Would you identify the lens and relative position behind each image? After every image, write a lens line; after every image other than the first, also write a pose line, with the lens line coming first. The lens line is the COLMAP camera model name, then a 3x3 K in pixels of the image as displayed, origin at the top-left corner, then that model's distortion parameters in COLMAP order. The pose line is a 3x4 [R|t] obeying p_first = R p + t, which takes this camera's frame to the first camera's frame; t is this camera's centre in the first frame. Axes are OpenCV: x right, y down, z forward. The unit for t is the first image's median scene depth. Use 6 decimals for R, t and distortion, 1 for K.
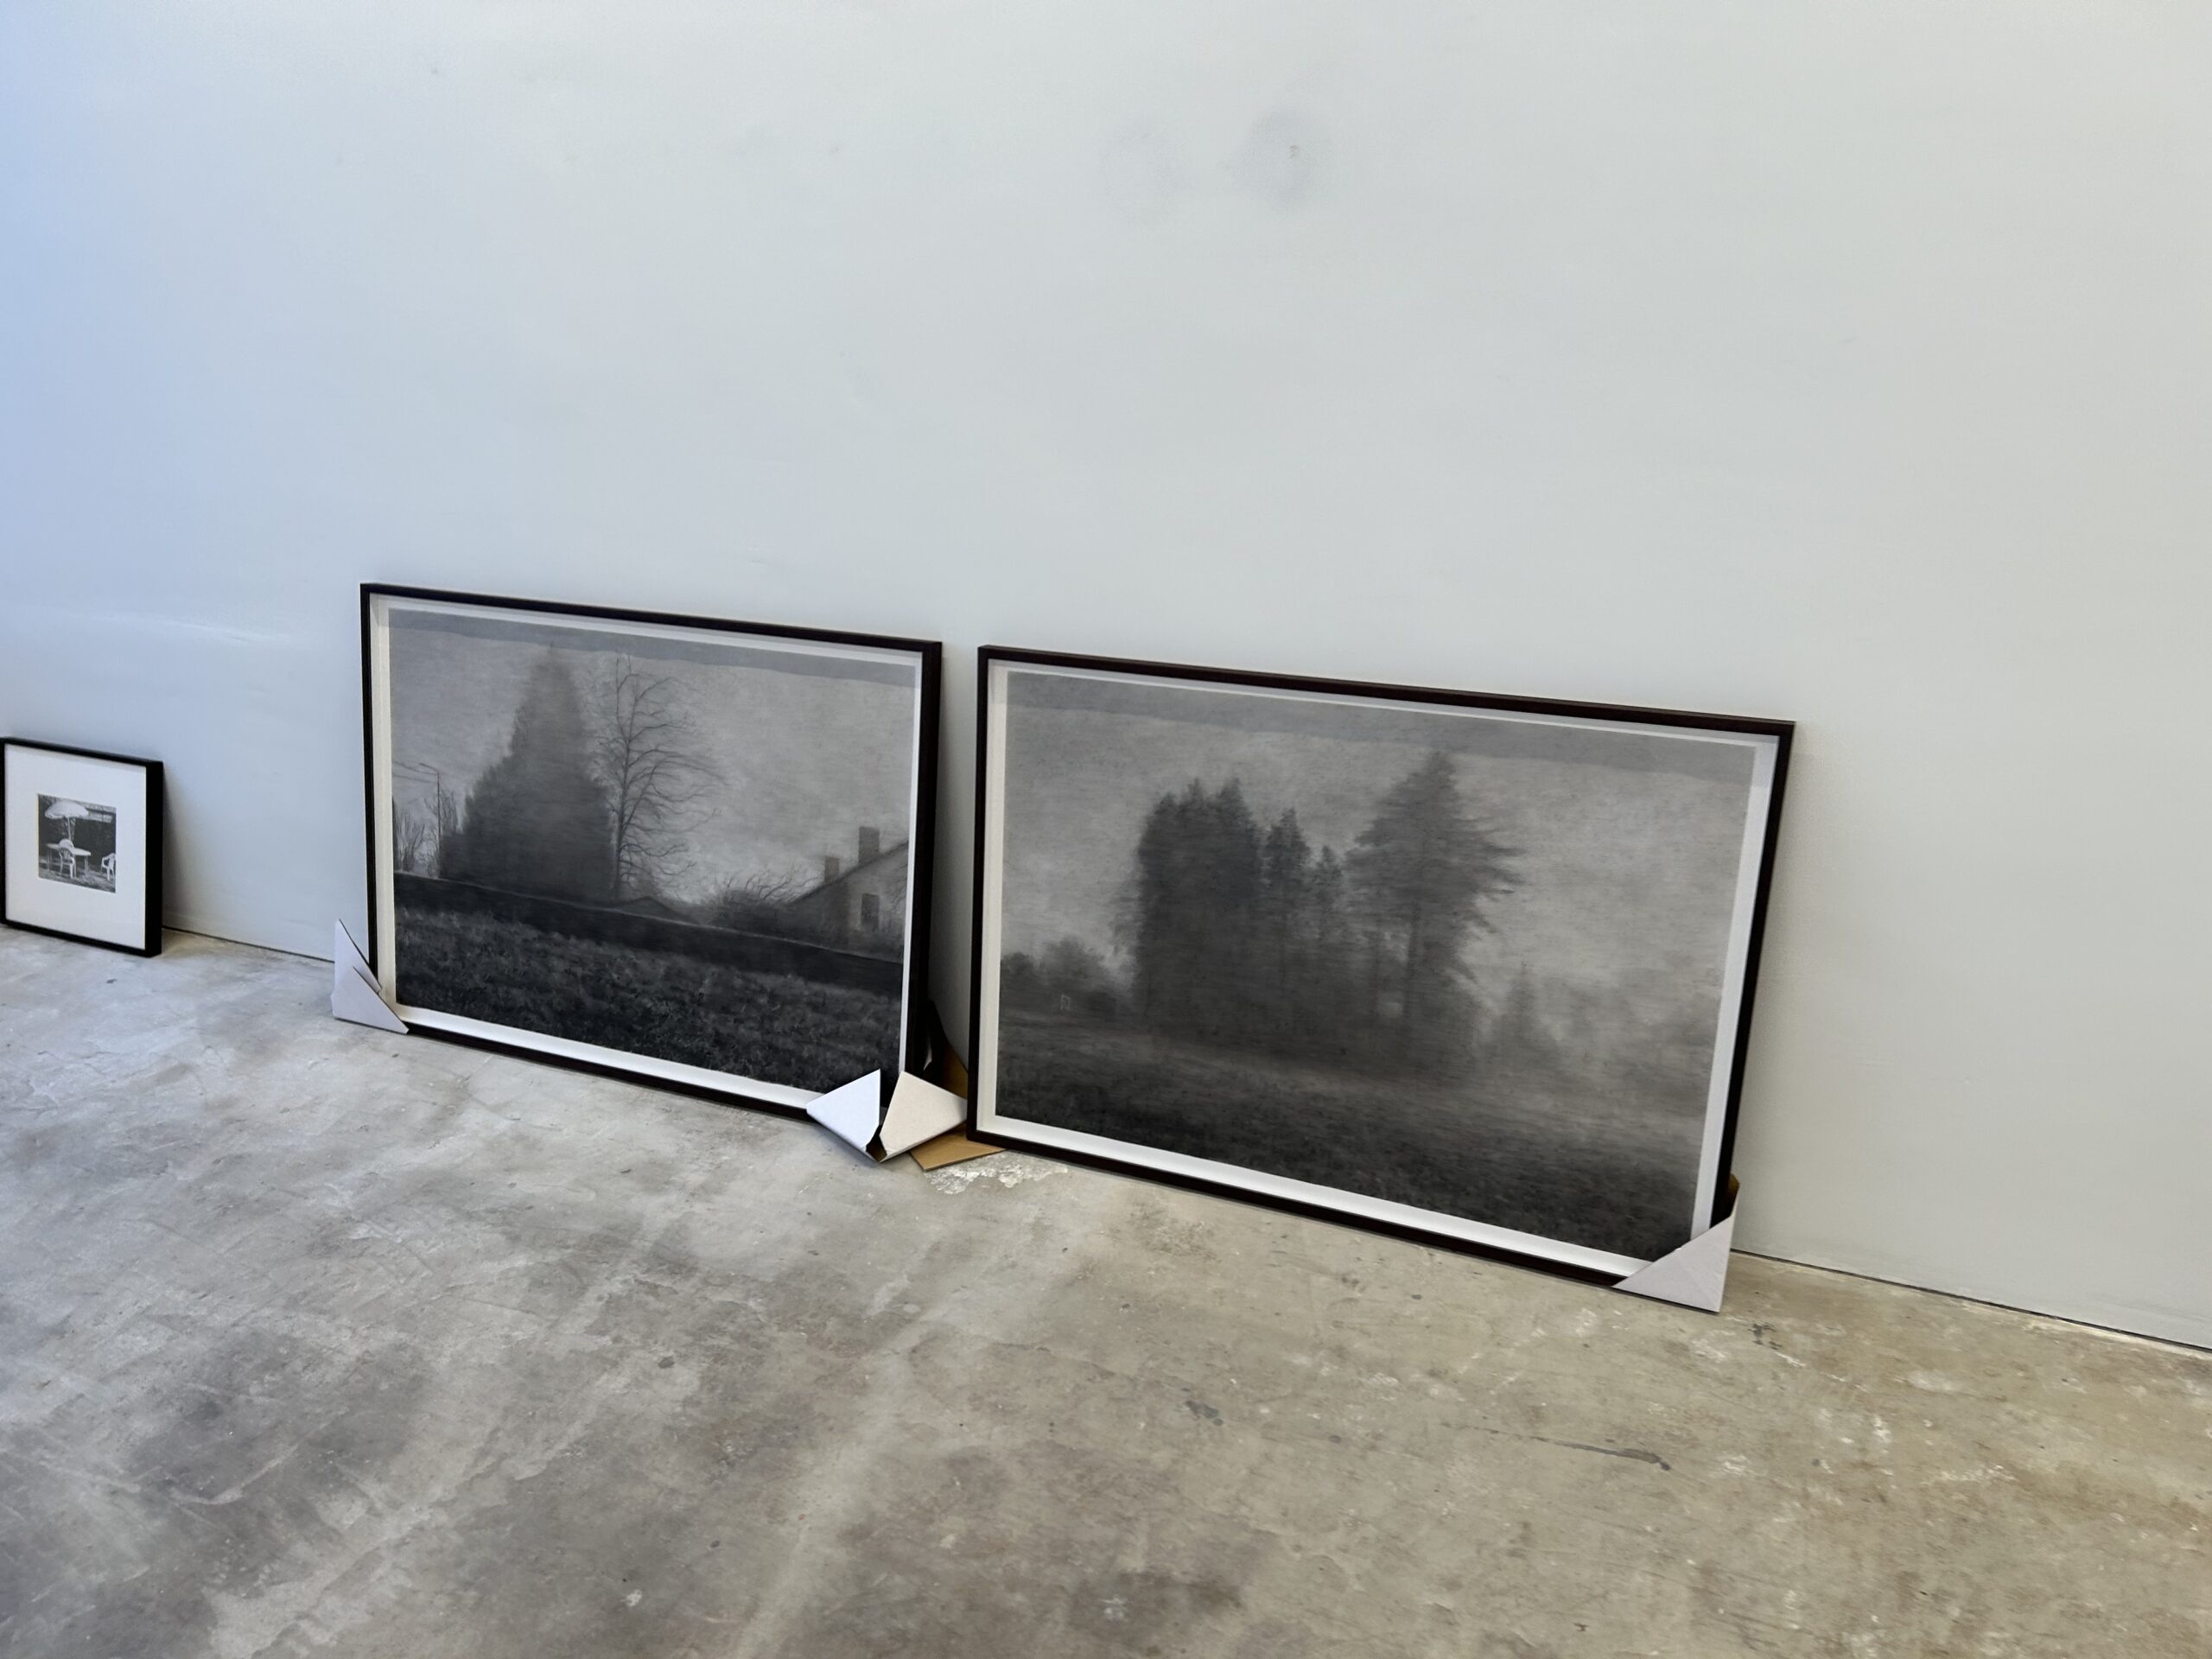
lens RADIAL K [[1675.1, 0, 1190.3], [0, 1675.1, 860.7], [0, 0, 1]] dist [0.044786, -0.040408]
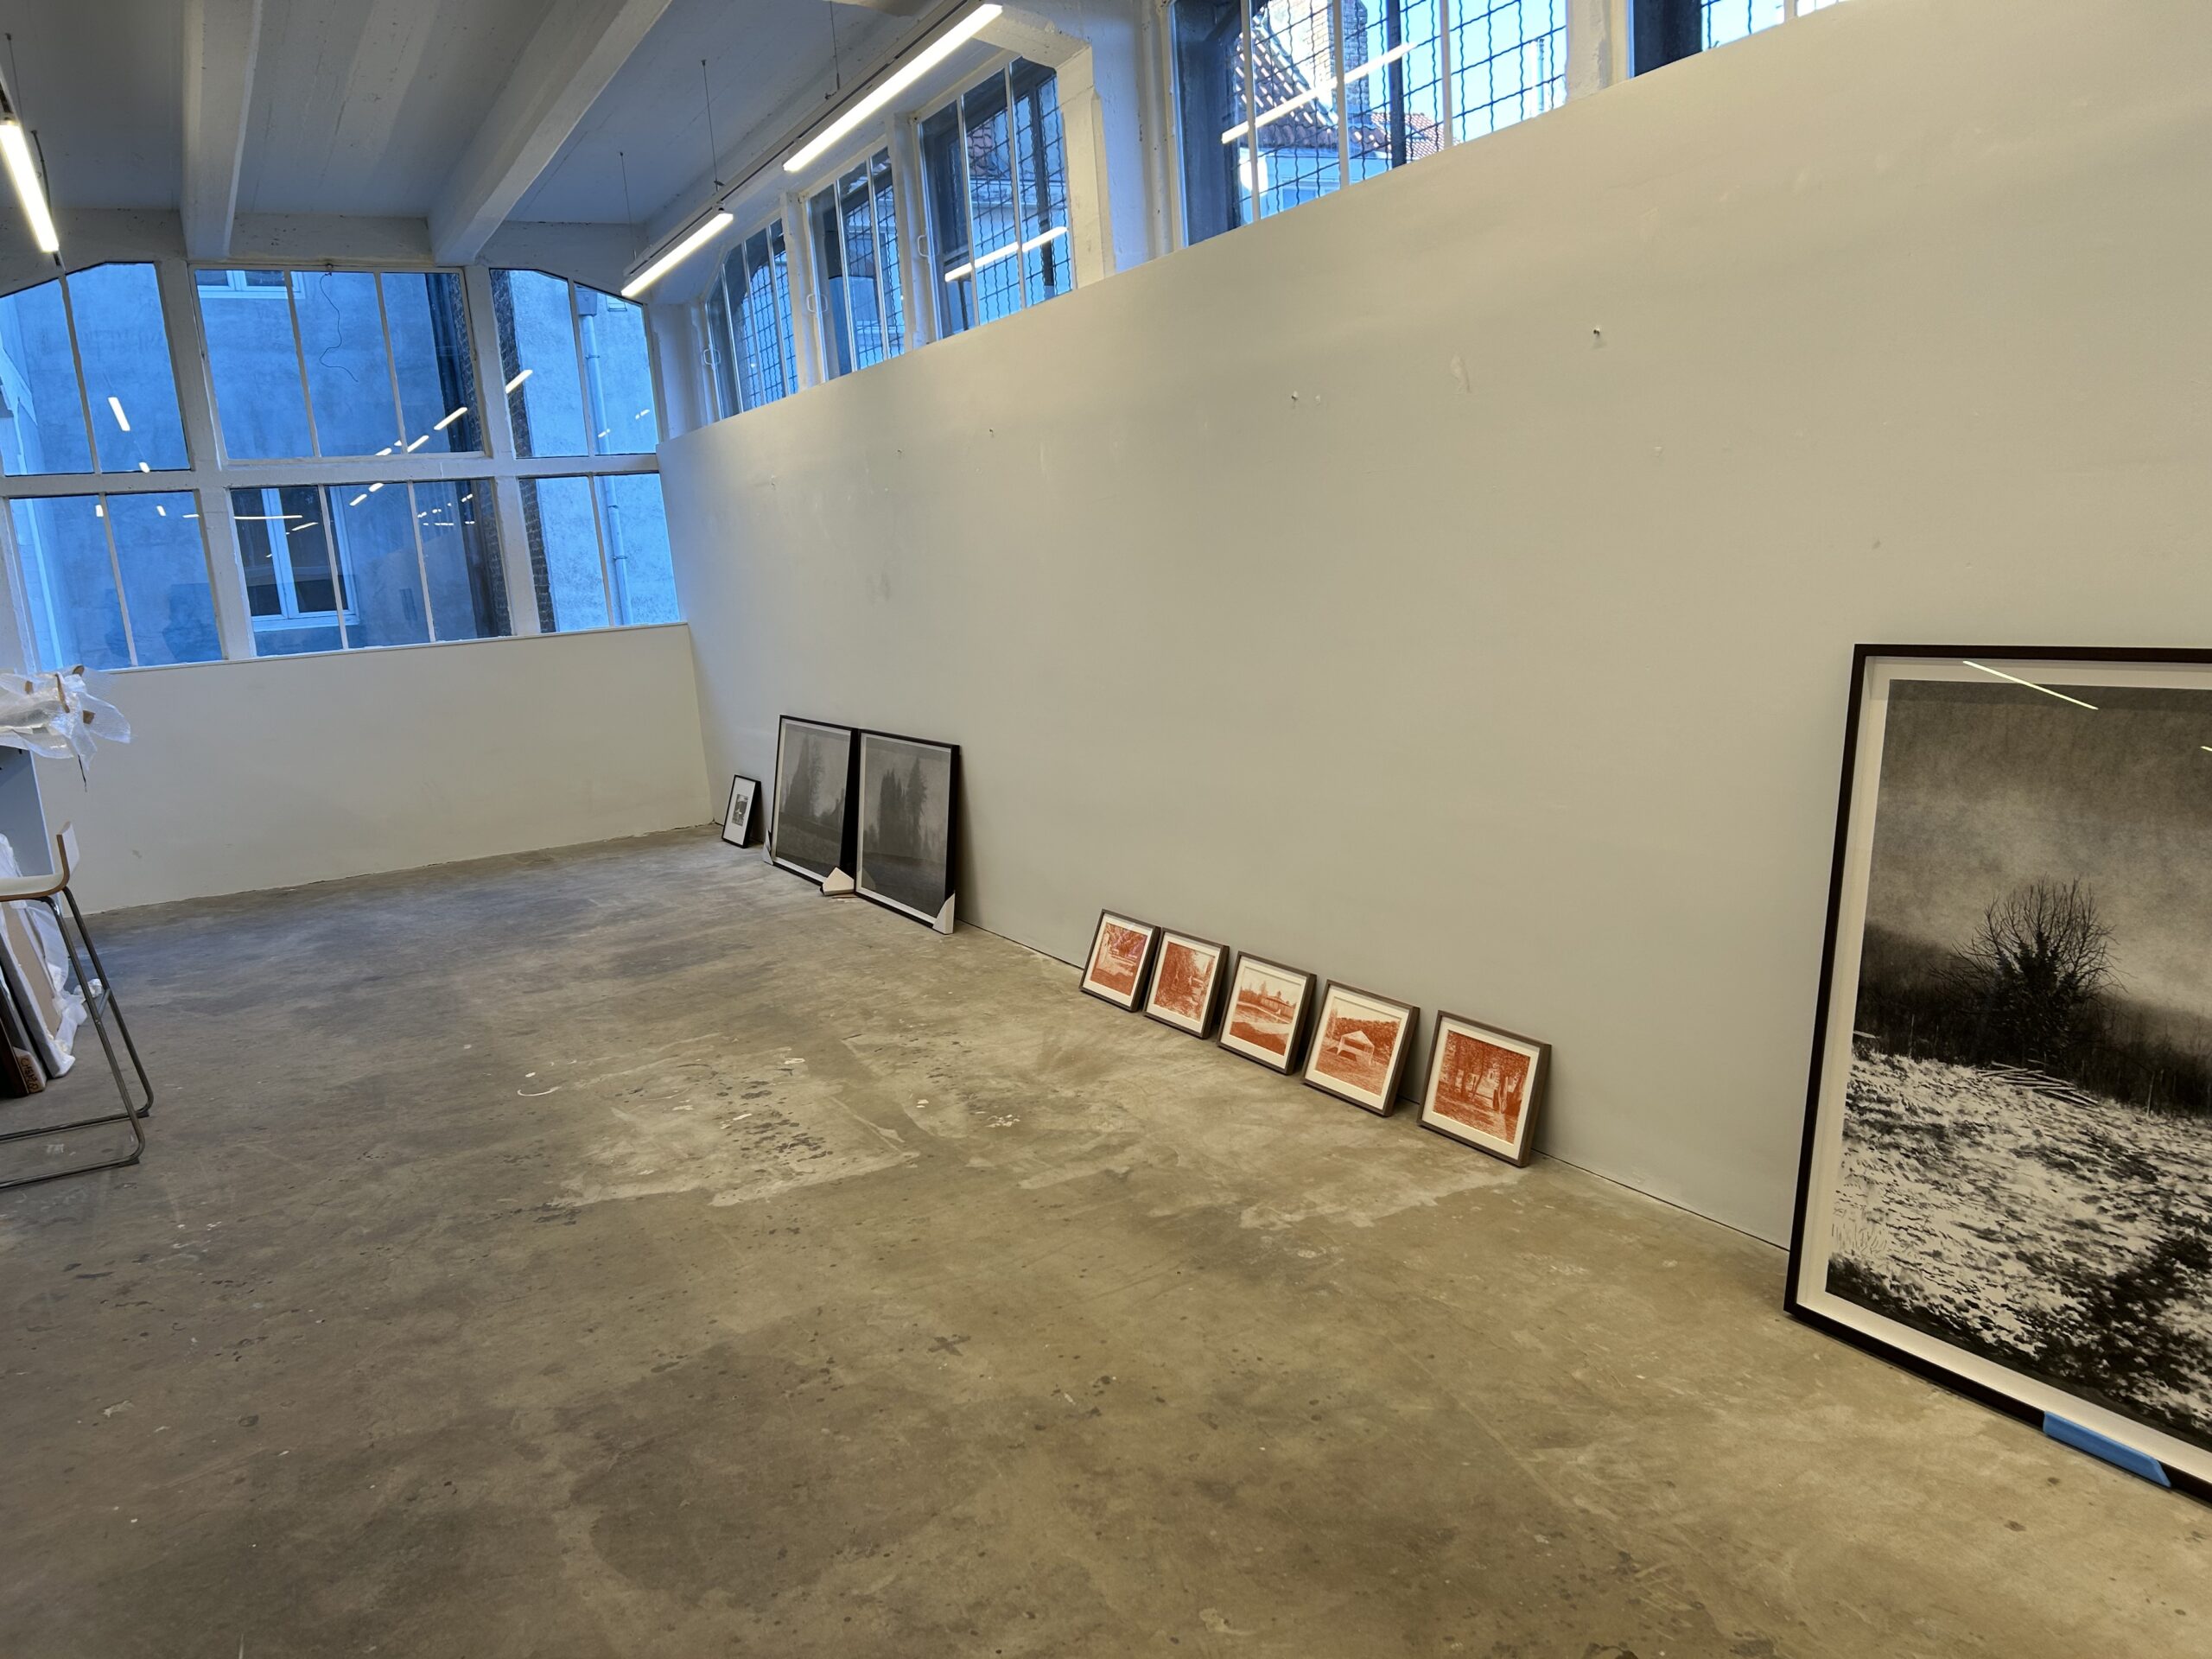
lens RADIAL K [[1666.7, 0, 1099.9], [0, 1666.7, 845.2], [0, 0, 1]] dist [0.074531, -0.074476]
pose [[0.772237, 0.060395, -0.632458, 2.180035], [-0.162131, 0.981246, -0.104261, 0.335724], [0.614300, 0.183056, 0.767546, -1.078805]]
